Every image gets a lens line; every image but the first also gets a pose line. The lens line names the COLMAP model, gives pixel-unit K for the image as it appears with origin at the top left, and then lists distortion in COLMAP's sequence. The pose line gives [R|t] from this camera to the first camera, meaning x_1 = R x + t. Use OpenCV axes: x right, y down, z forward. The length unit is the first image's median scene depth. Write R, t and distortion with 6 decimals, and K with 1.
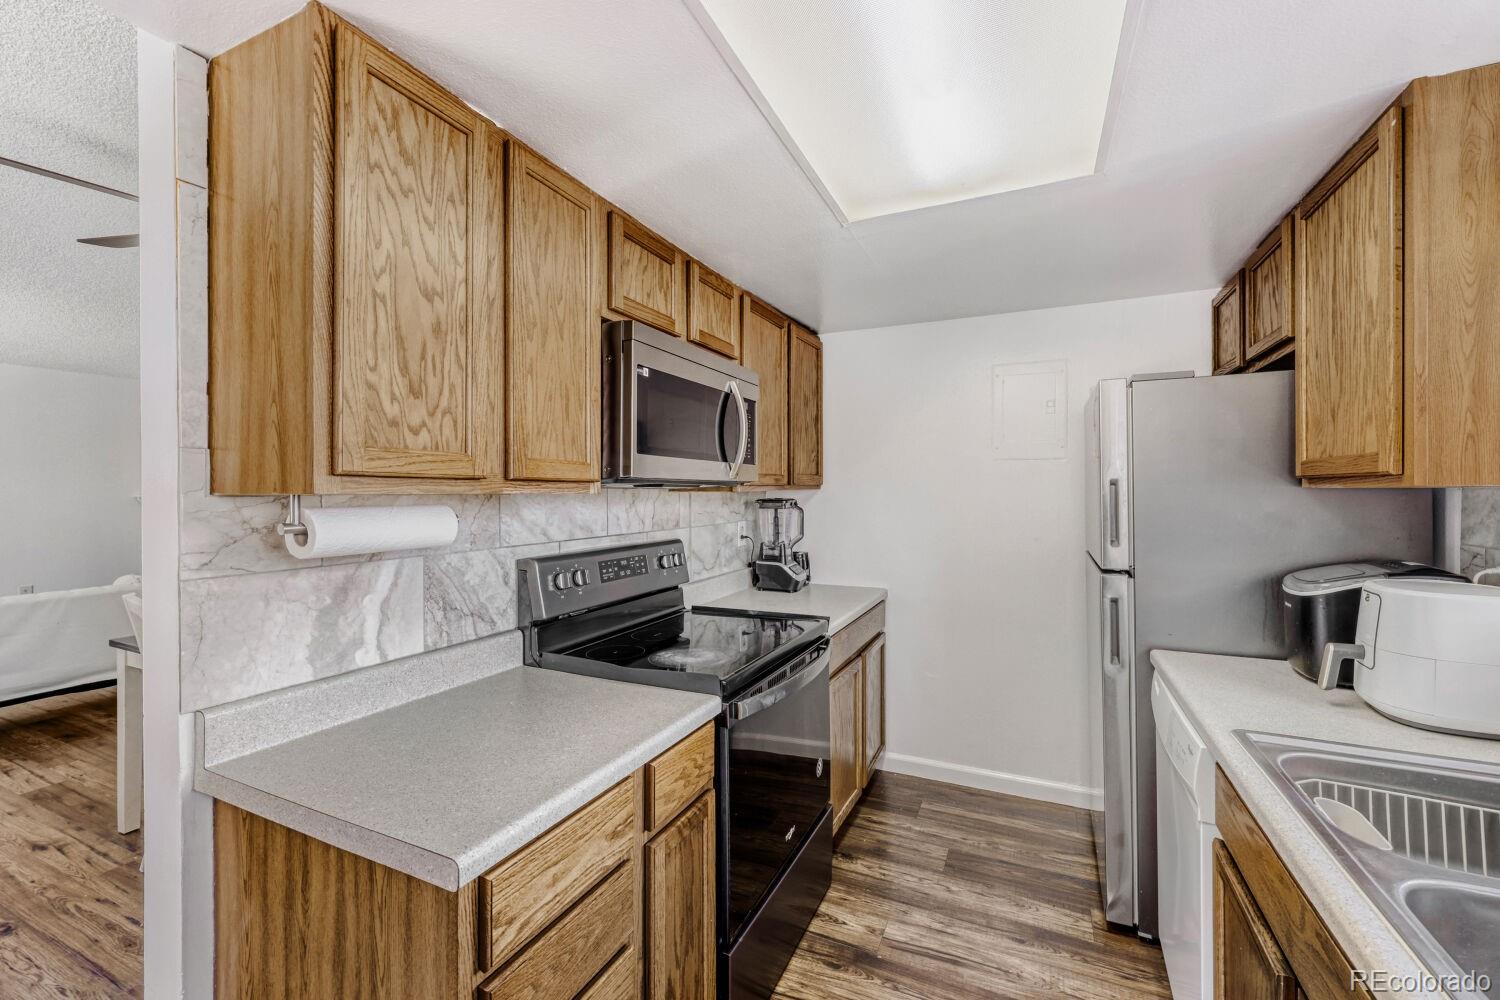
lens RADIAL K [[613.5, 0, 755.0], [0, 613.5, 488.7], [0, 0, 1]] dist [-0.003611, 0.000528]
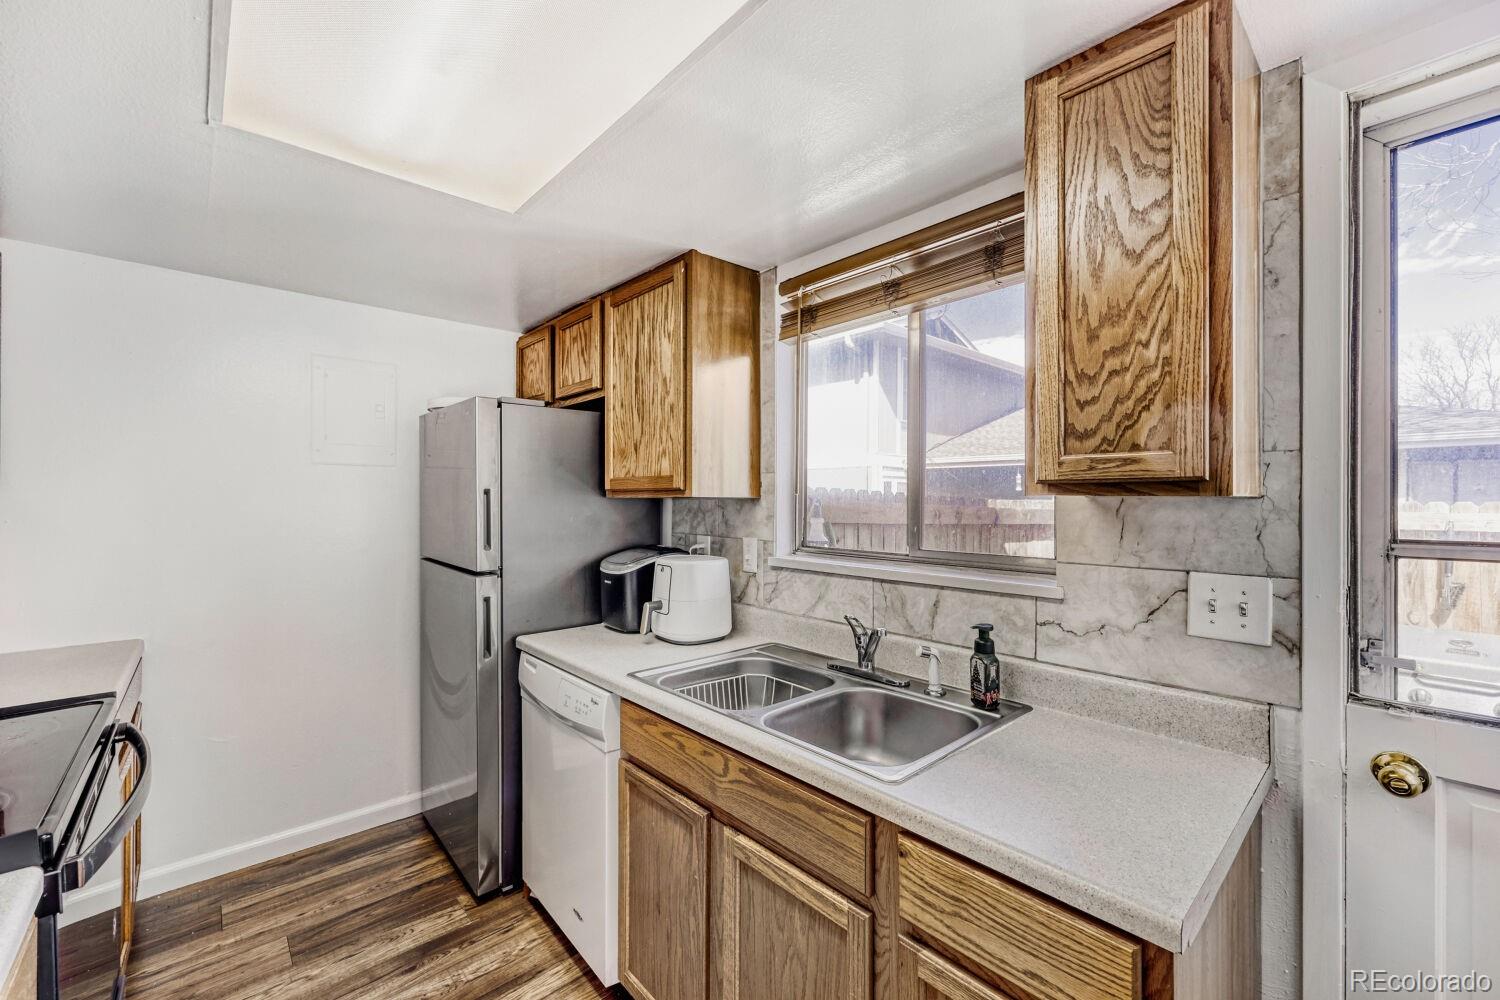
lens RADIAL K [[613.5, 0, 746.4], [0, 613.5, 500.6], [0, 0, 1]] dist [-0.003611, 0.000528]
pose [[0.390126, 0.000767, 0.920761, -0.291212], [-0.003809, 0.999992, 0.000780, 0.002826], [-0.920753, -0.003811, 0.390126, 0.172935]]
